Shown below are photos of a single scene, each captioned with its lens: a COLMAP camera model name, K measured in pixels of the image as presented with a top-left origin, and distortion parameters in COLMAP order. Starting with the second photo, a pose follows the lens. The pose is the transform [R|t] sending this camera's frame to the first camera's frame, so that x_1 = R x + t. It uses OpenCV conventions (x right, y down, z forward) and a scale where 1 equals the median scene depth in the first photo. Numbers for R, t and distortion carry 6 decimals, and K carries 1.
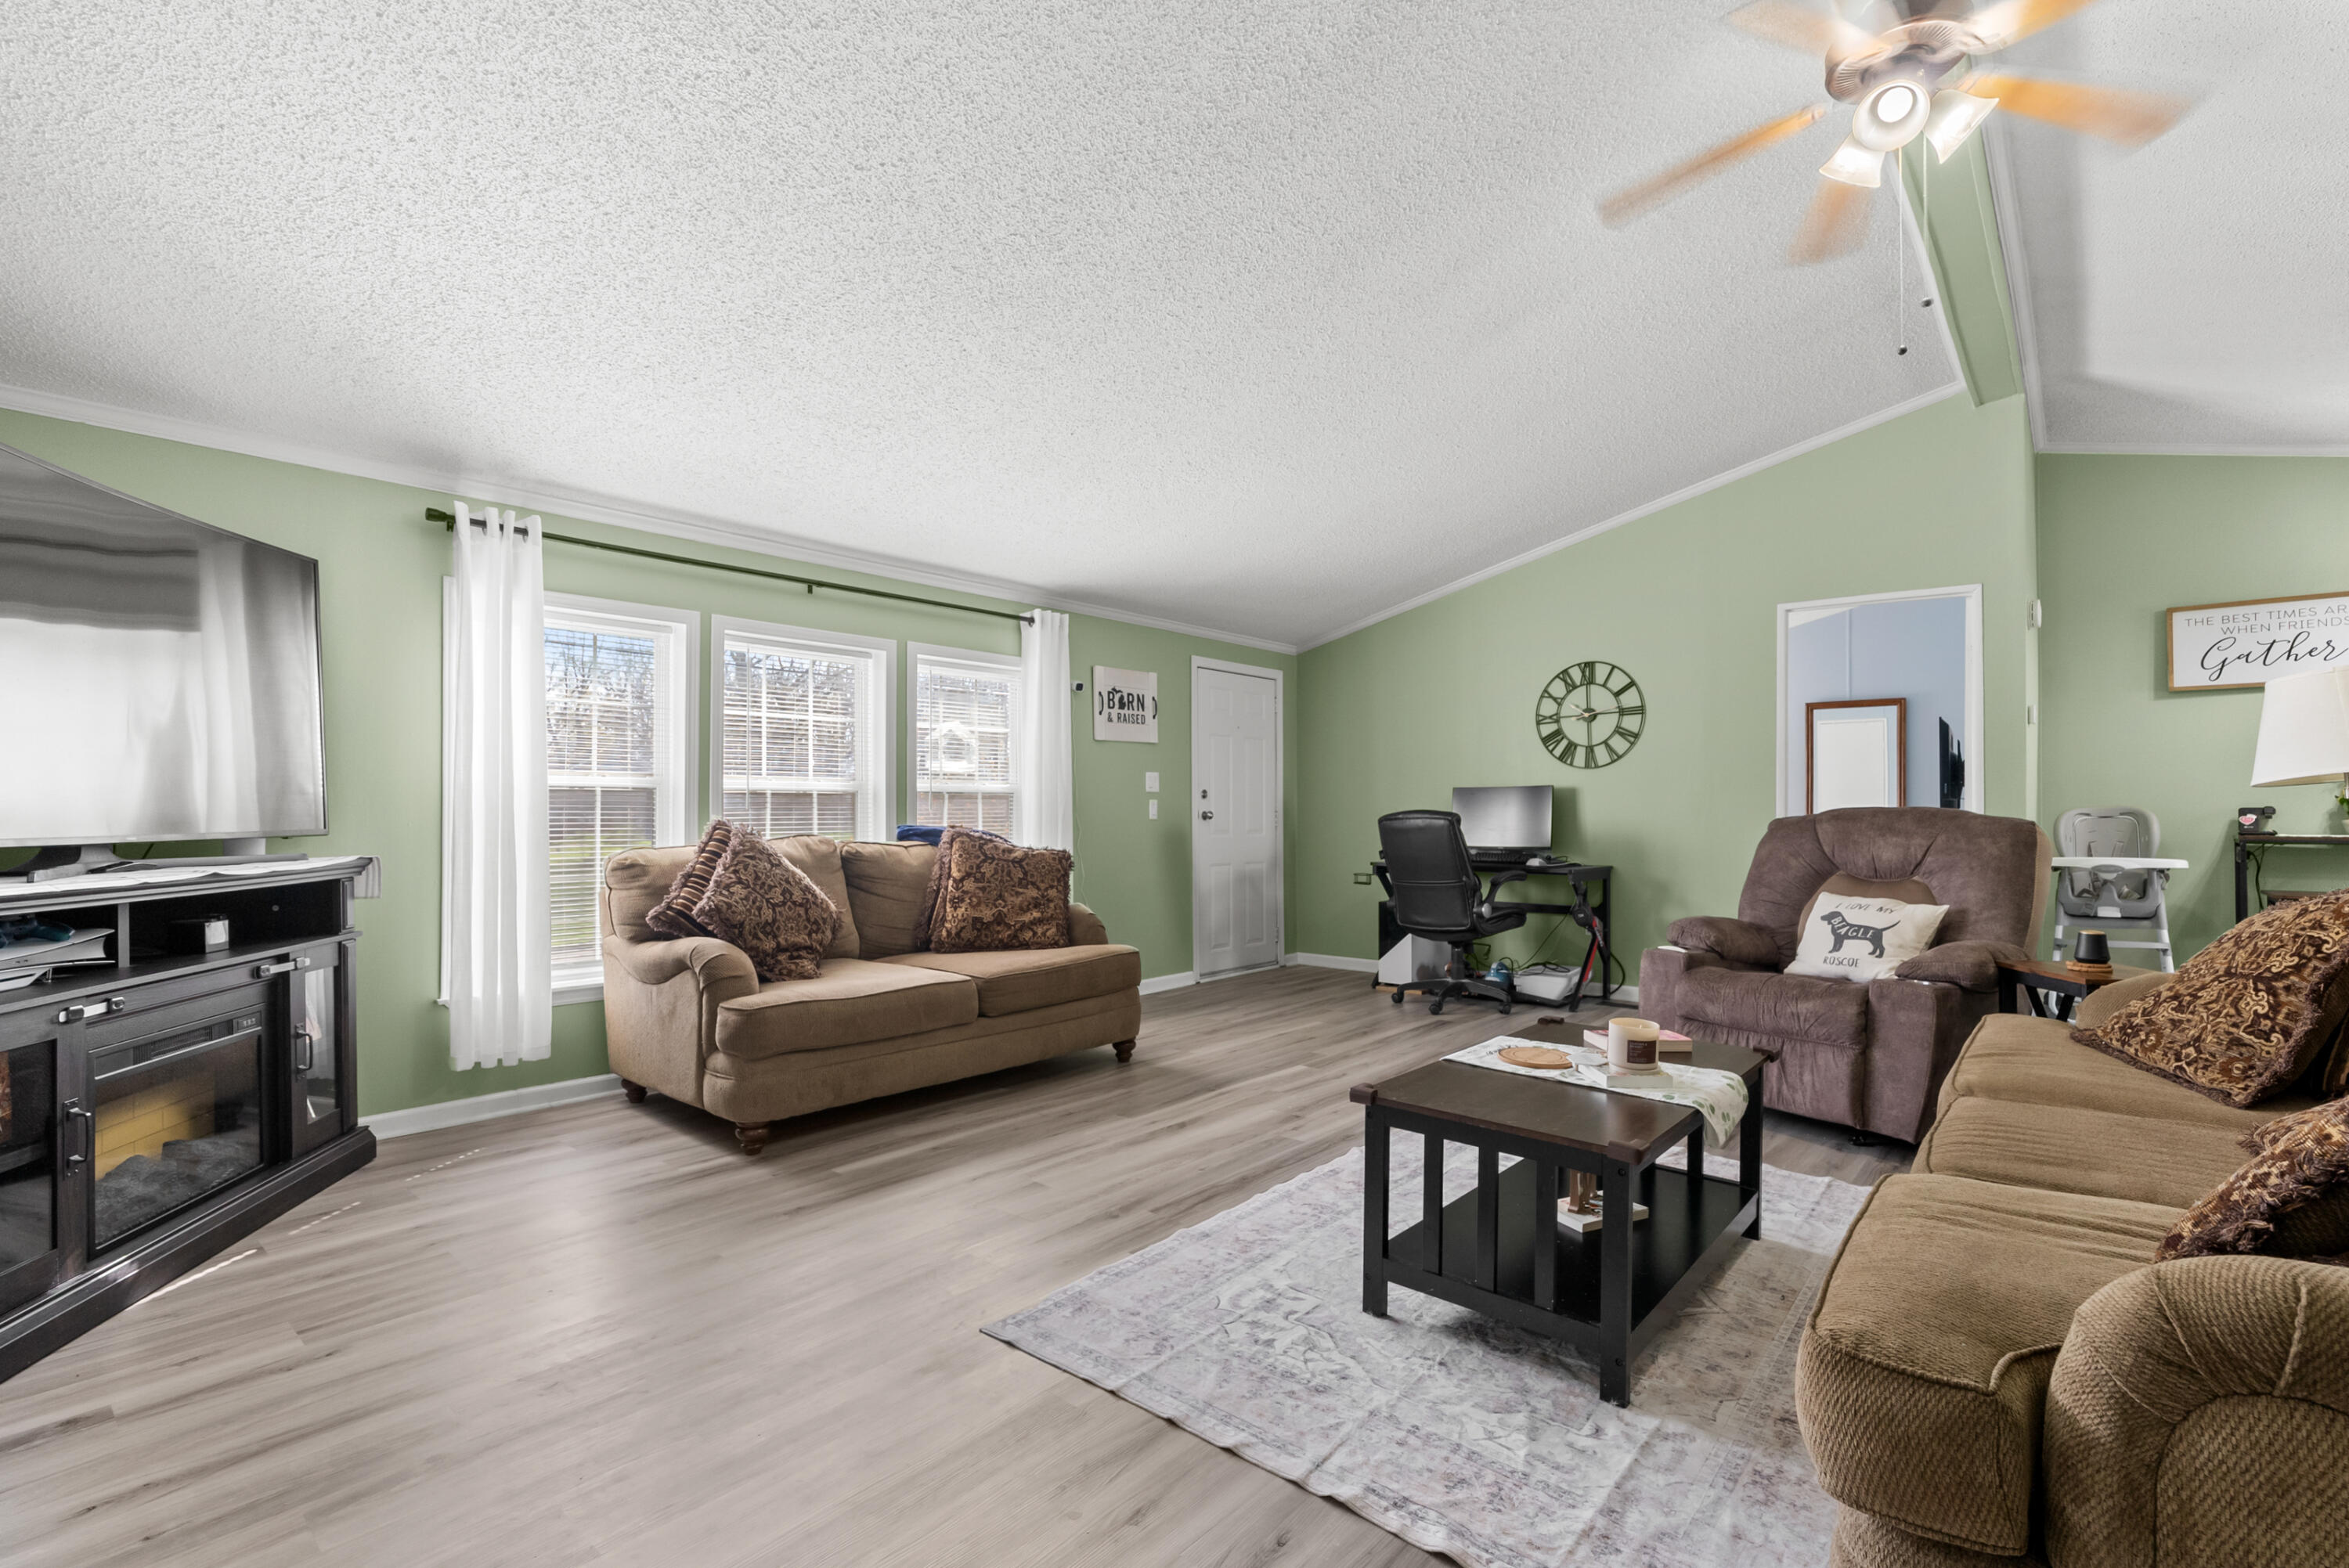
lens RADIAL K [[1075.8, 0, 1169.0], [0, 1075.8, 799.1], [0, 0, 1]] dist [-0.004265, 0.003117]
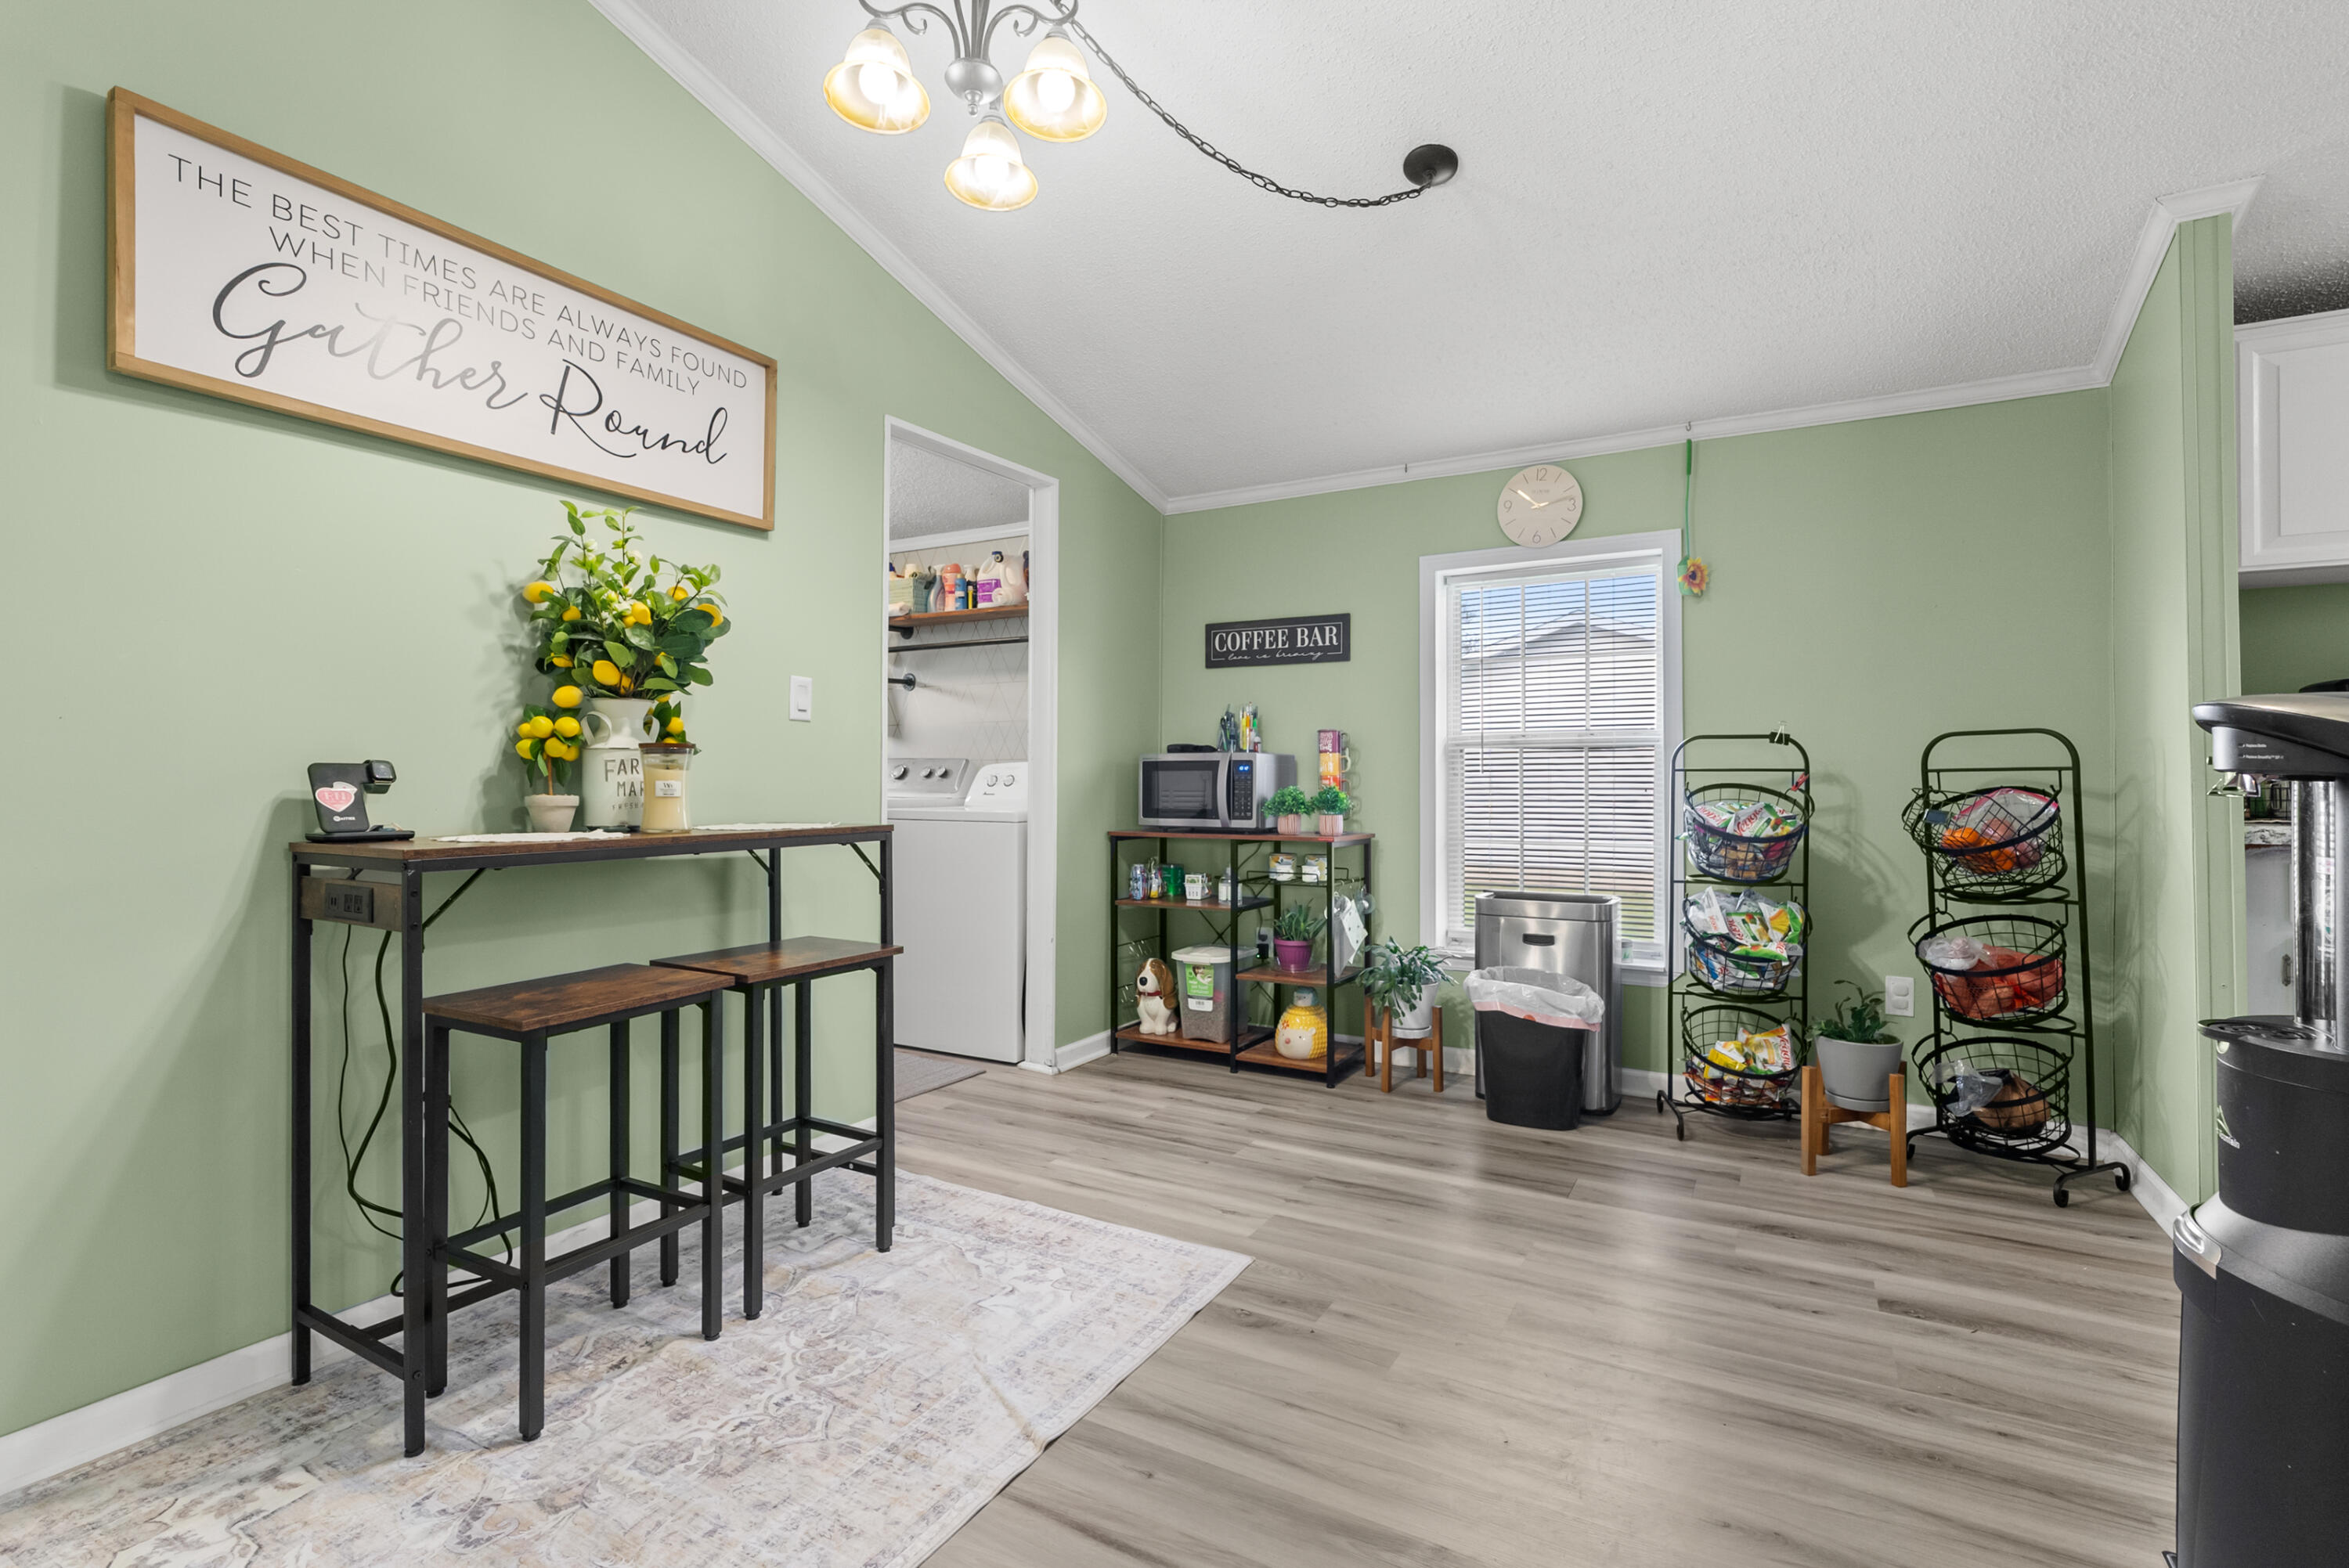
lens RADIAL K [[1075.8, 0, 1163.6], [0, 1075.8, 781.2], [0, 0, 1]] dist [-0.004265, 0.003117]
pose [[-0.197699, 0.010621, 0.980205, 0.719816], [-0.012043, 0.999840, -0.013263, 0.018471], [-0.980189, -0.014426, -0.197539, 0.954764]]
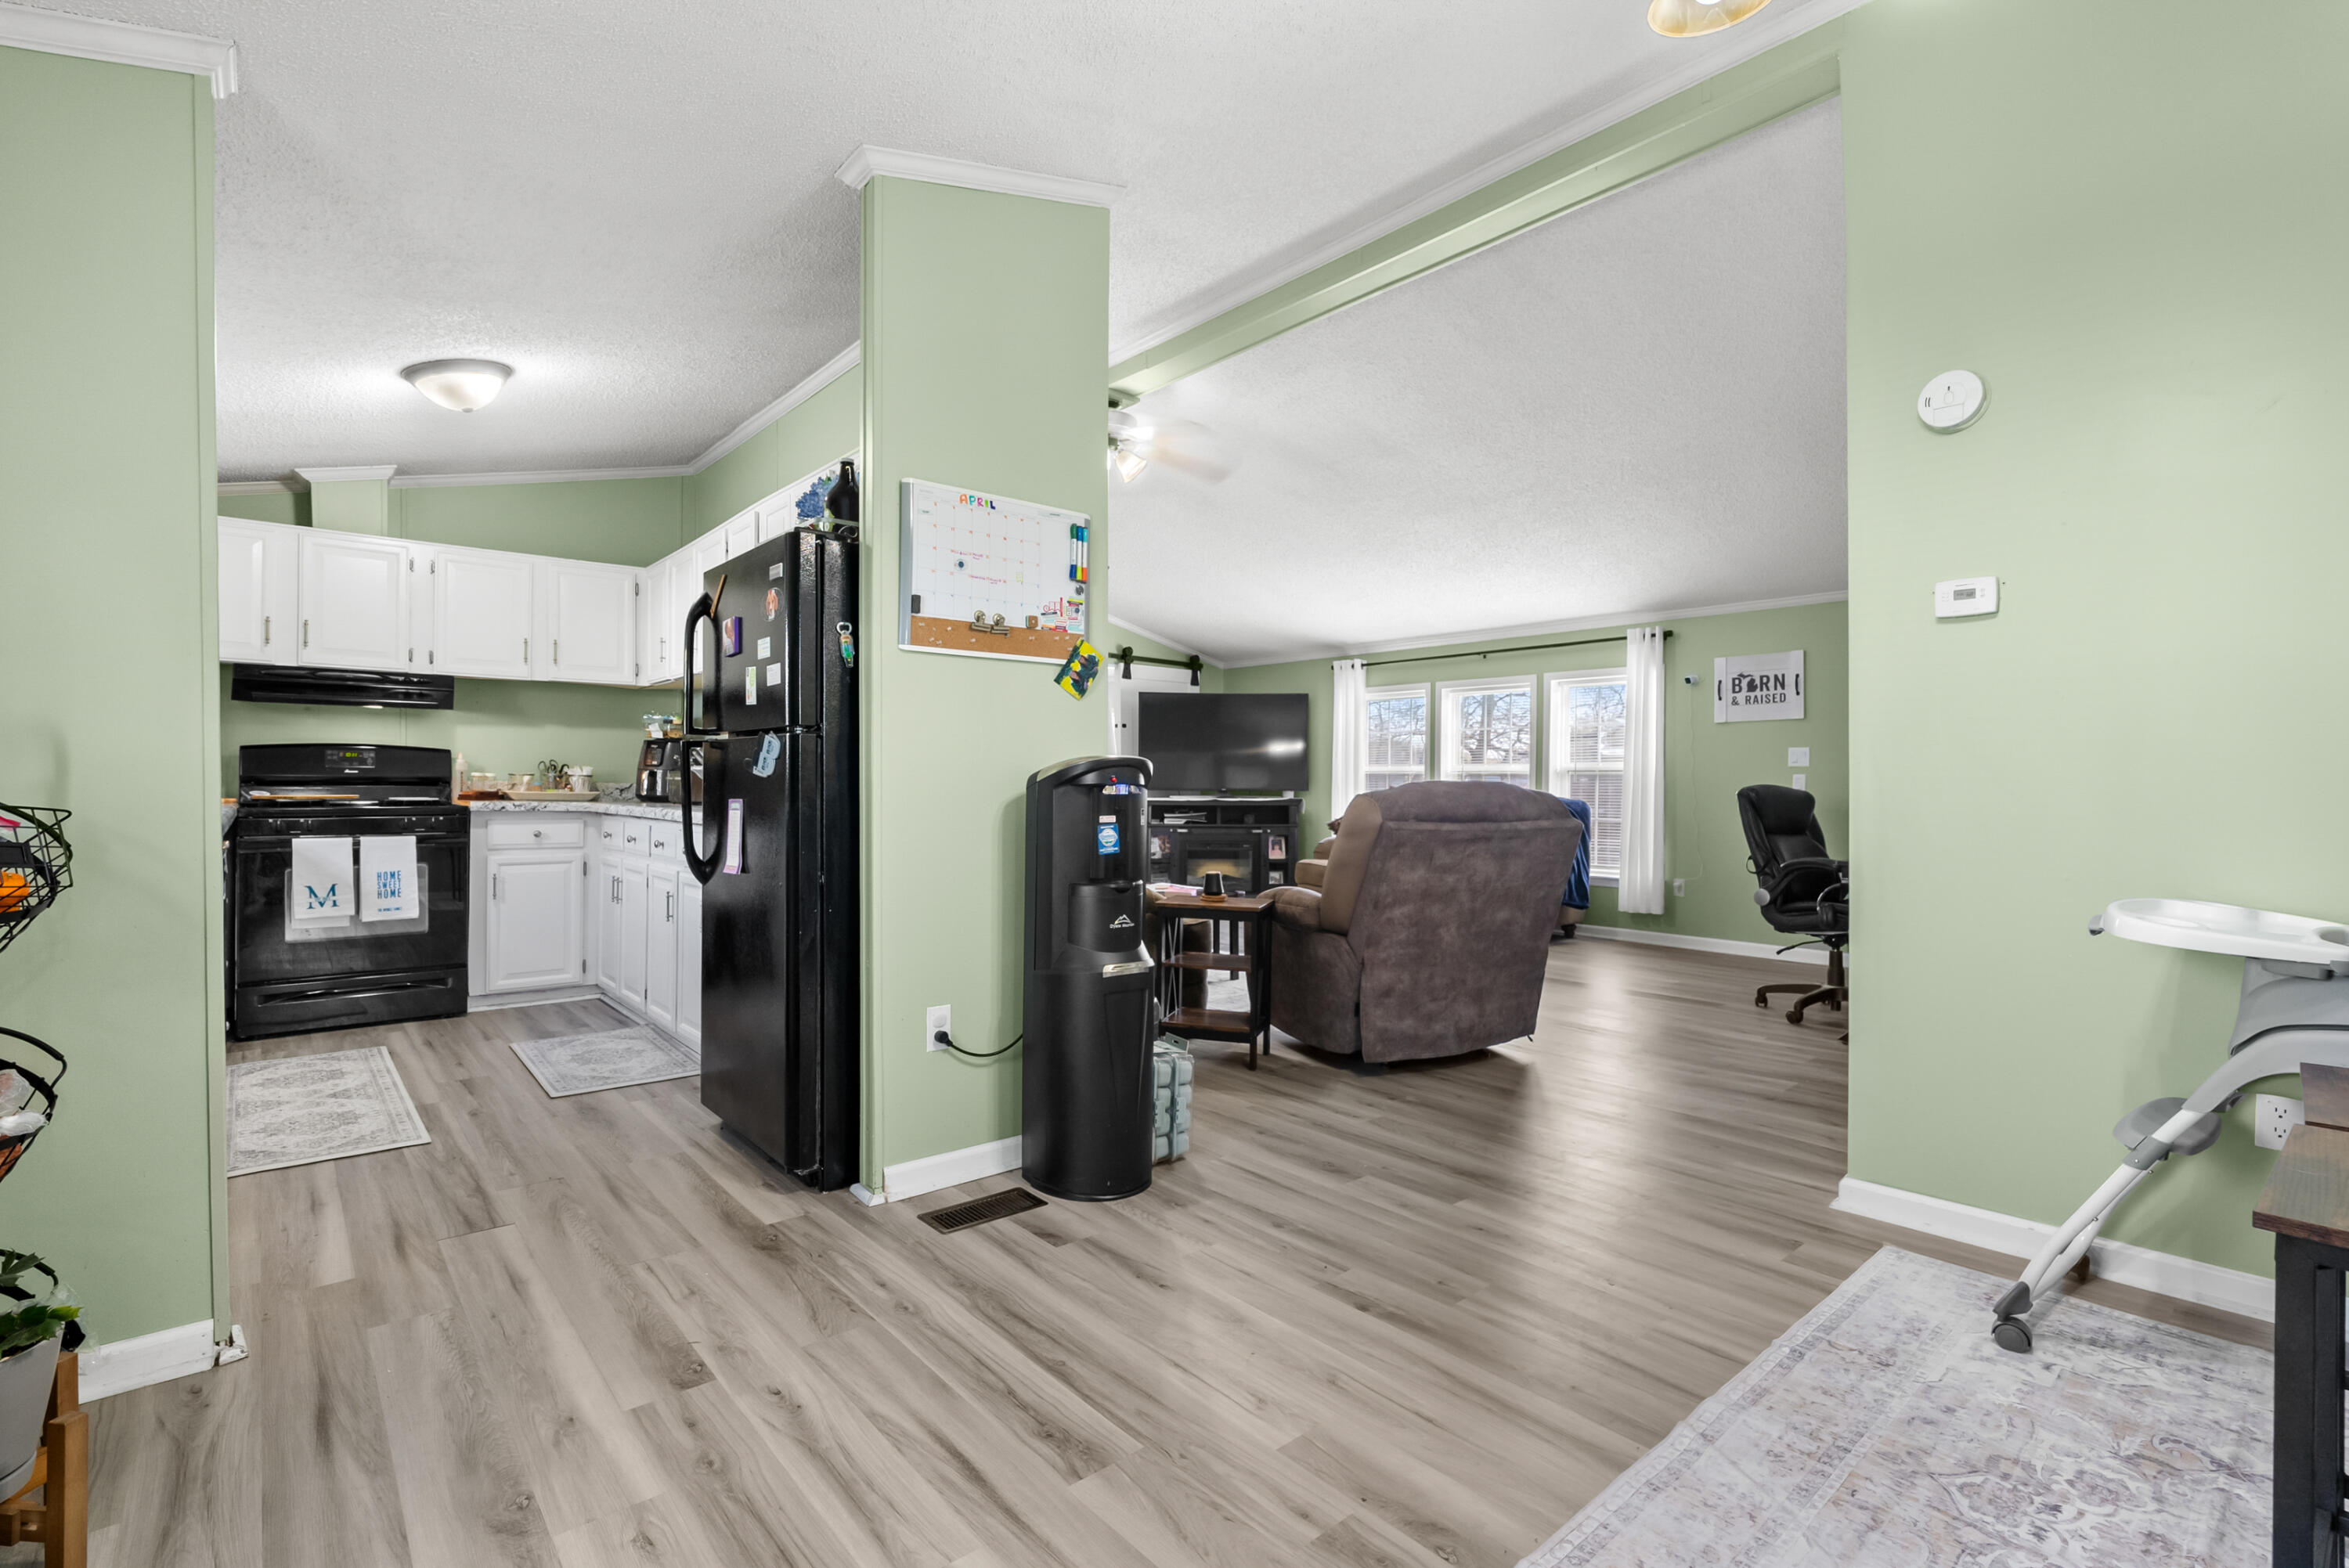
lens RADIAL K [[1075.8, 0, 1194.0], [0, 1075.8, 791.5], [0, 0, 1]] dist [-0.004265, 0.003117]
pose [[-0.125338, 0.008477, -0.992078, 1.524853], [0.005359, 0.999955, 0.007868, 0.008344], [0.992100, -0.004331, -0.125378, 0.787402]]
